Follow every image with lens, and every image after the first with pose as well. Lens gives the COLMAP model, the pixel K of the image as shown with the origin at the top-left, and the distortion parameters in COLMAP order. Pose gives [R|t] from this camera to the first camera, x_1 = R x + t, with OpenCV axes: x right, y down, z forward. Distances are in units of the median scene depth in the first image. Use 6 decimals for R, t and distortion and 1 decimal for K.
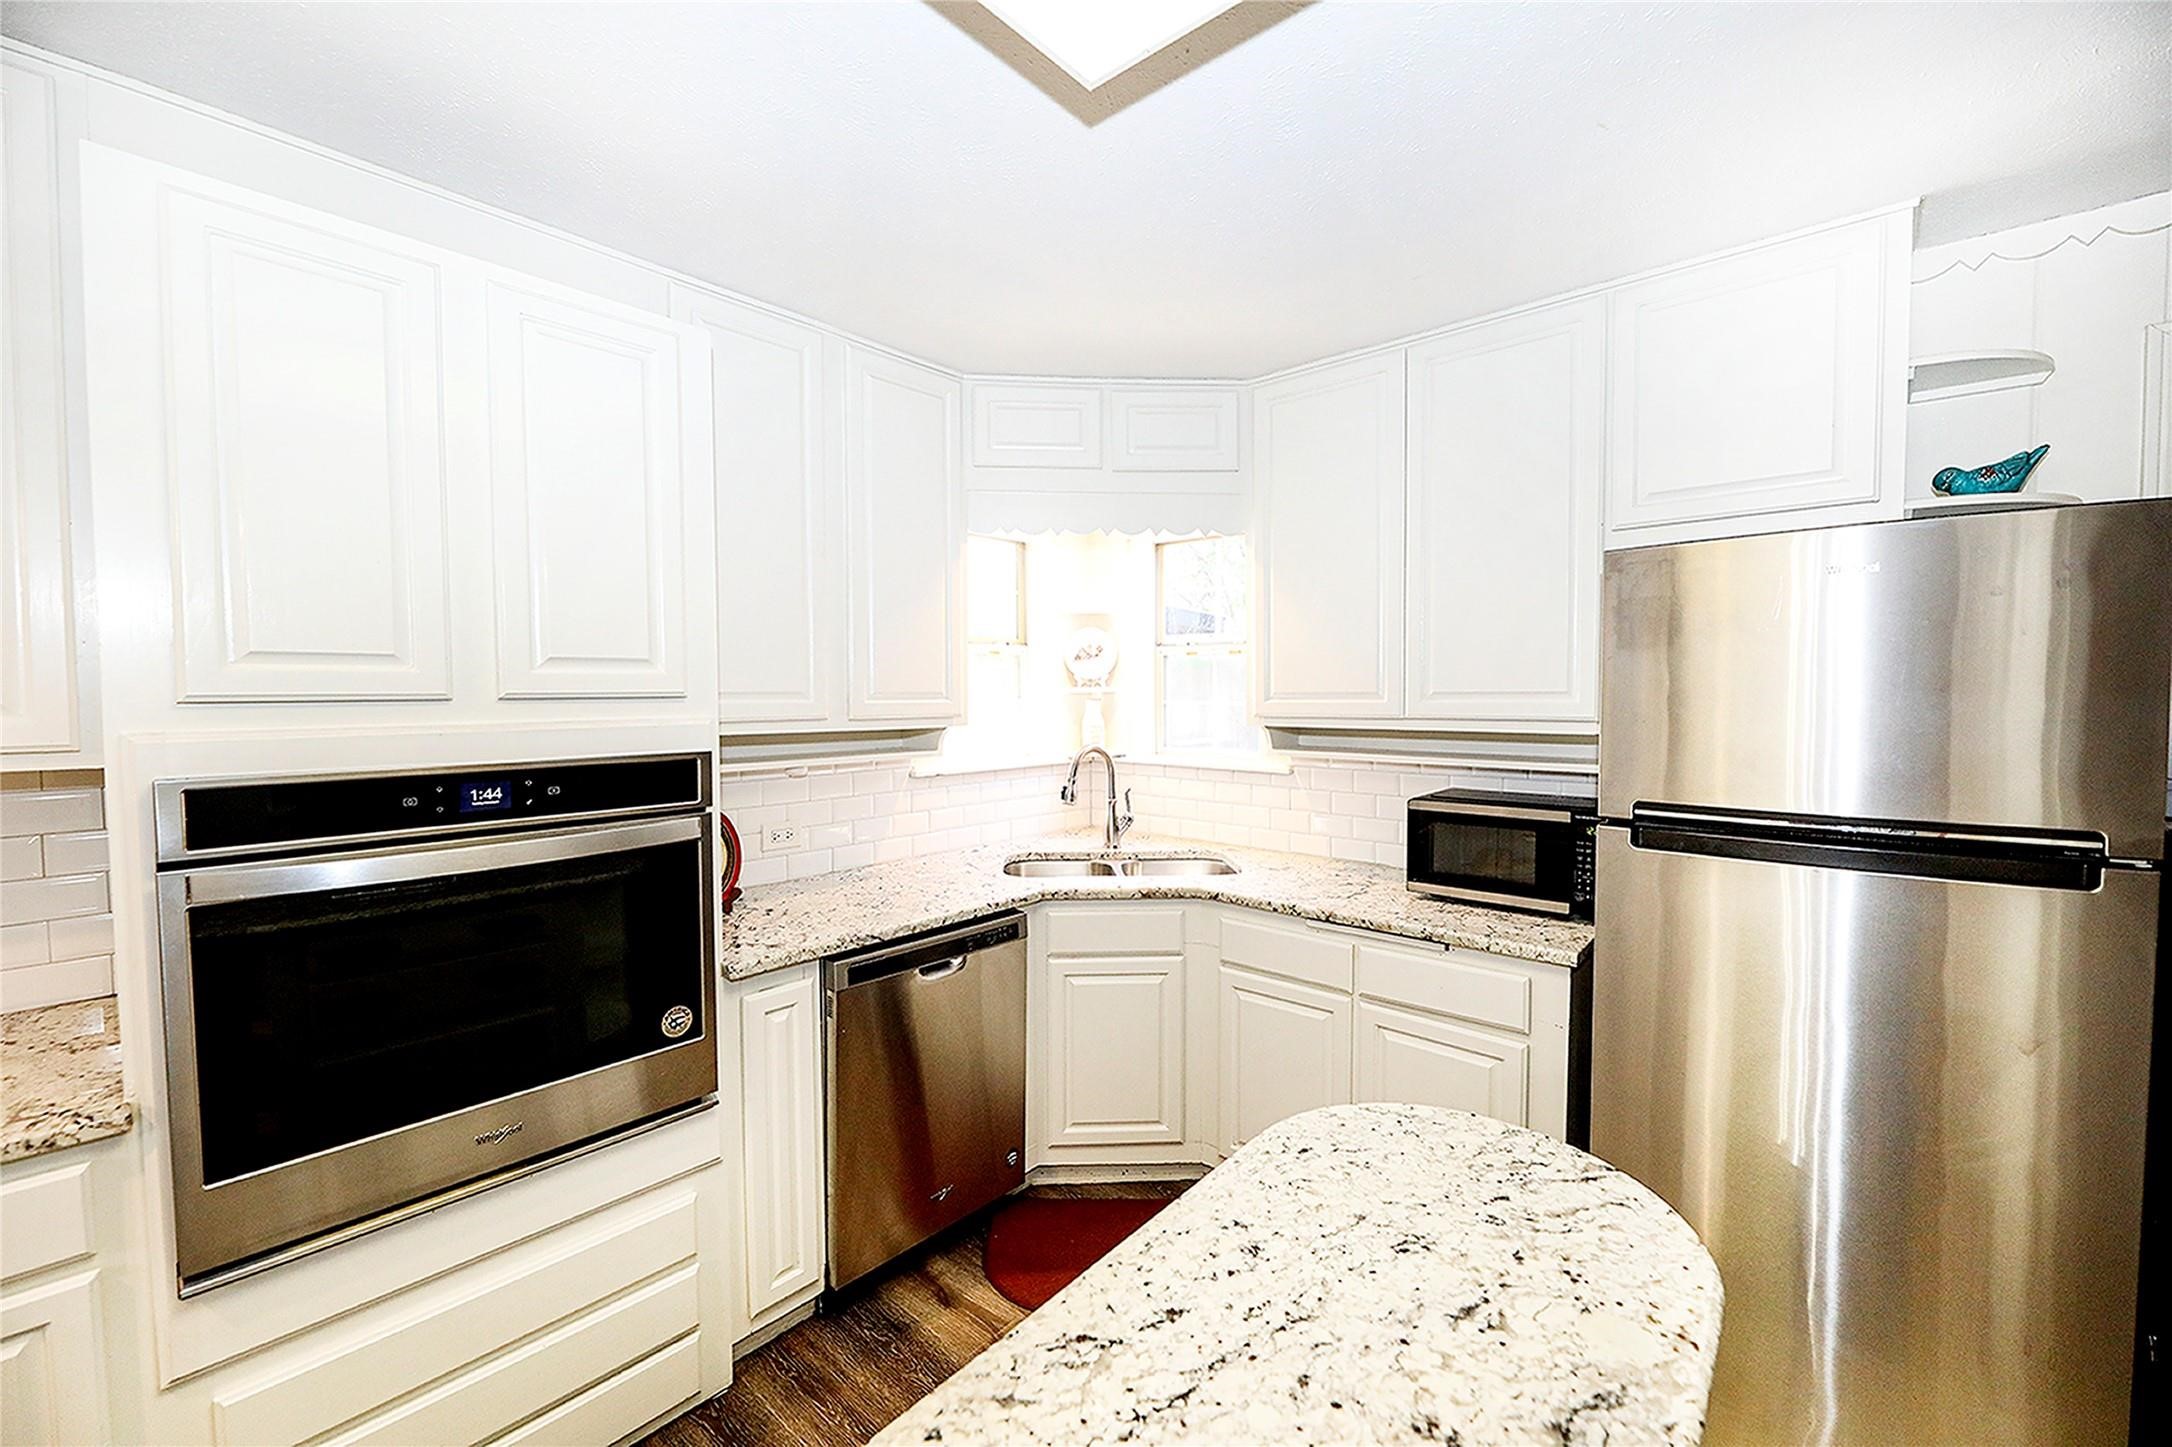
lens RADIAL K [[863.3, 0, 1101.1], [0, 863.3, 724.4], [0, 0, 1]] dist [0.001177, -0.001946]
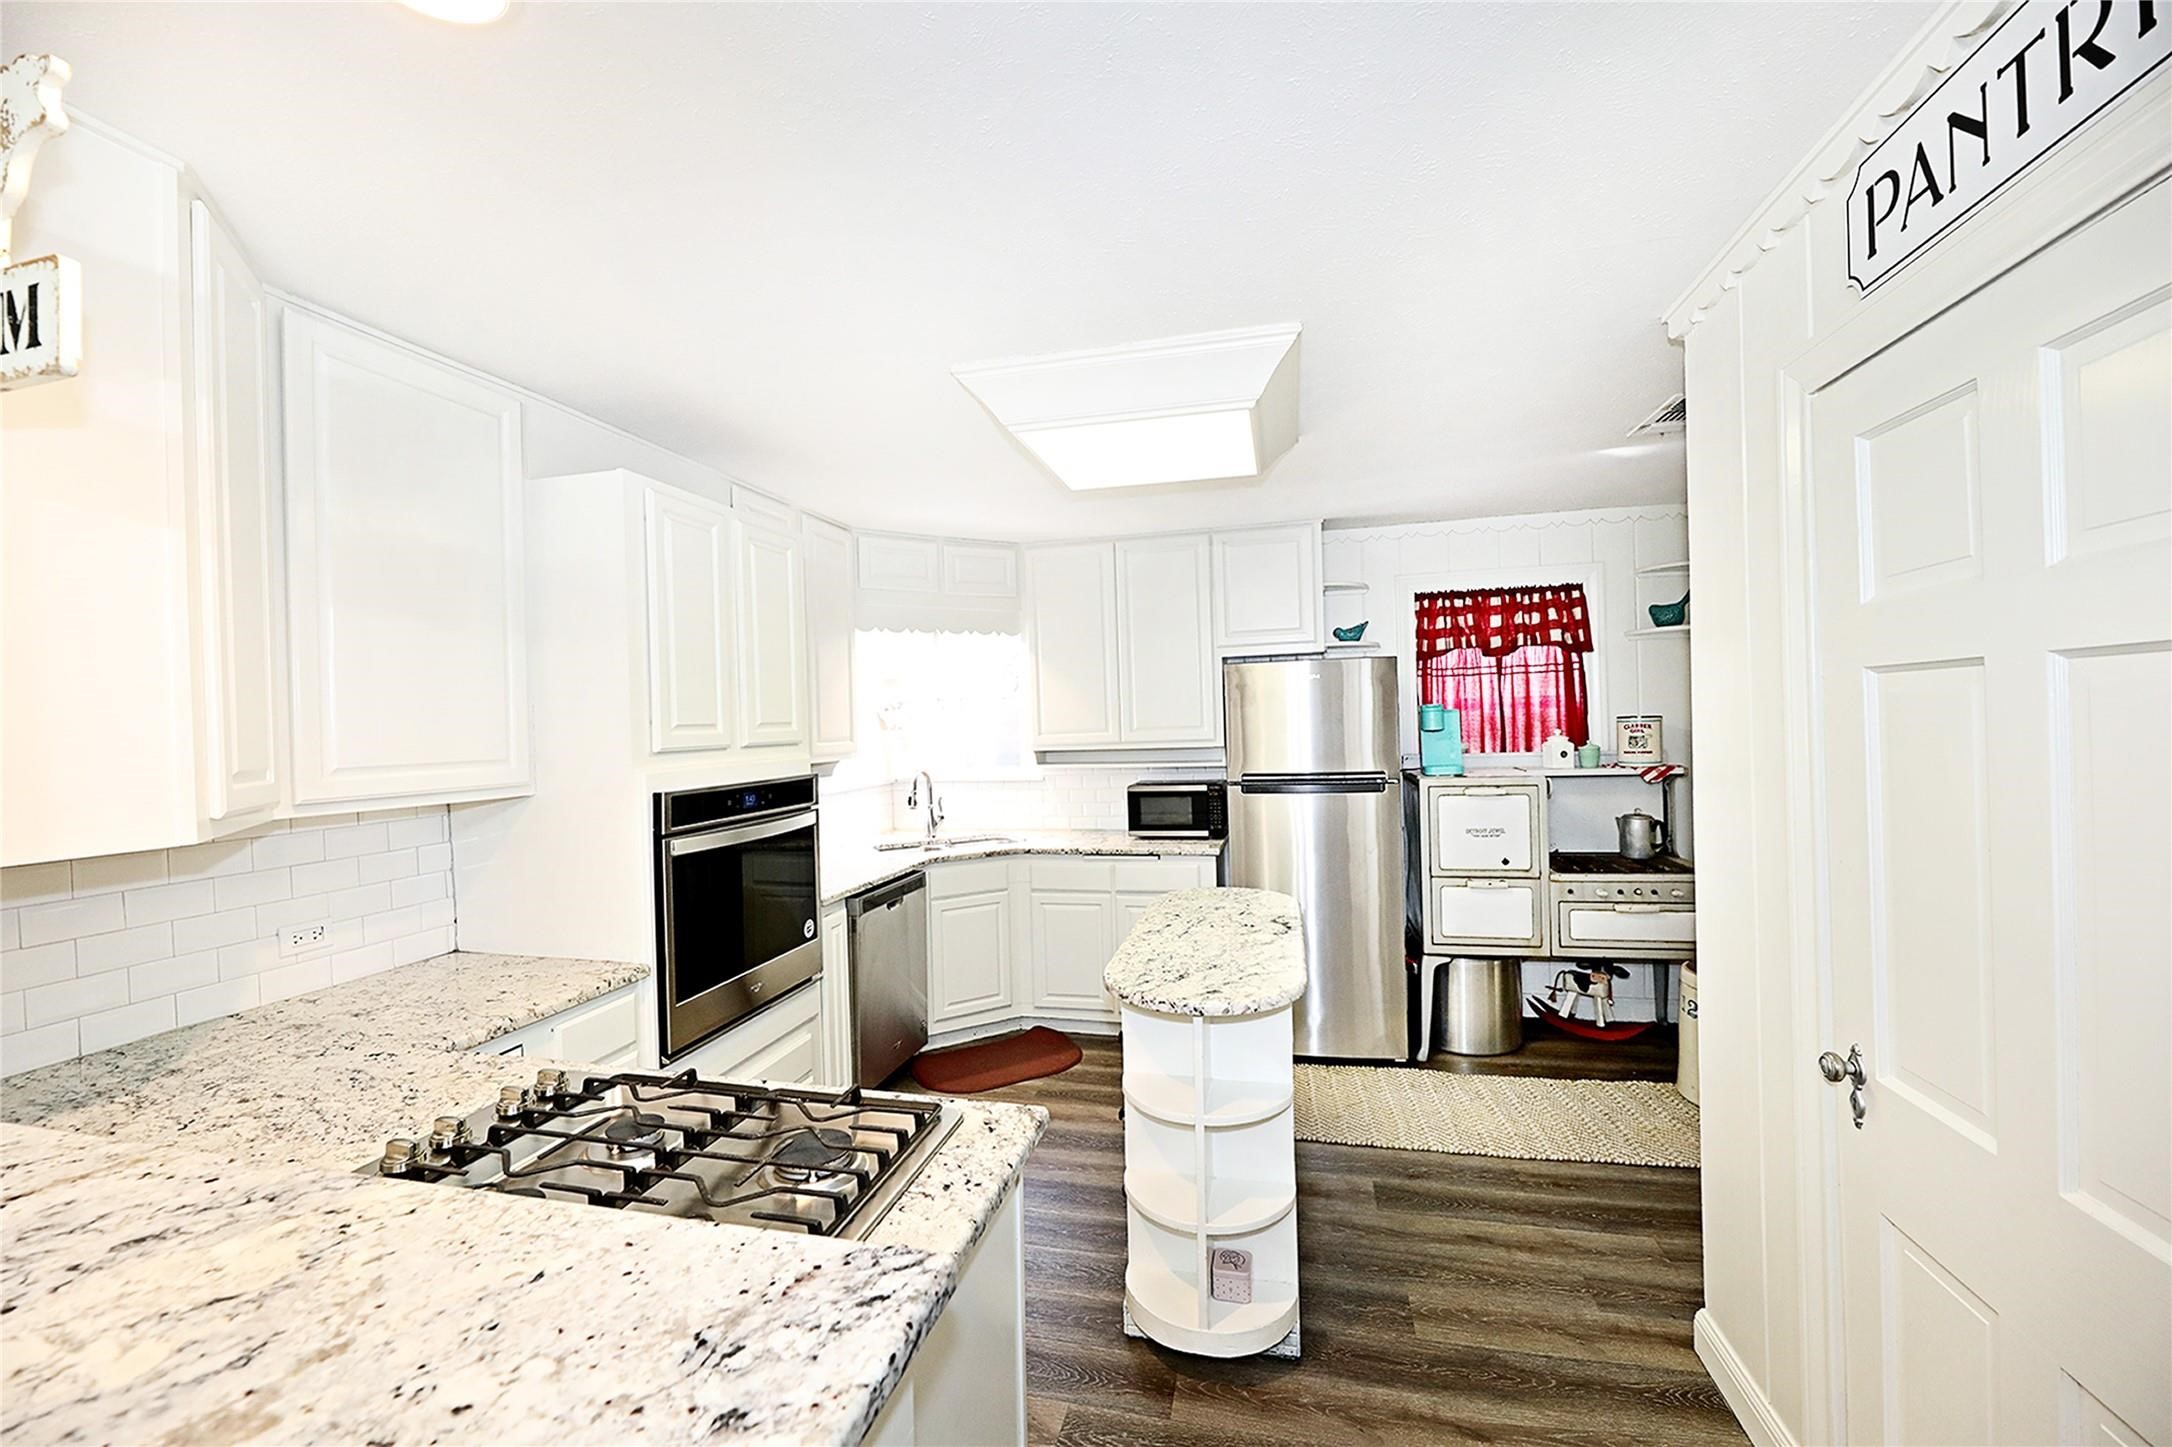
lens RADIAL K [[863.3, 0, 1081.6], [0, 863.3, 723.6], [0, 0, 1]] dist [0.001177, -0.001946]
pose [[0.885362, -0.024784, 0.464241, -0.655524], [0.045052, 0.998452, -0.032616, 0.009626], [-0.462714, 0.049792, 0.885108, -0.667388]]
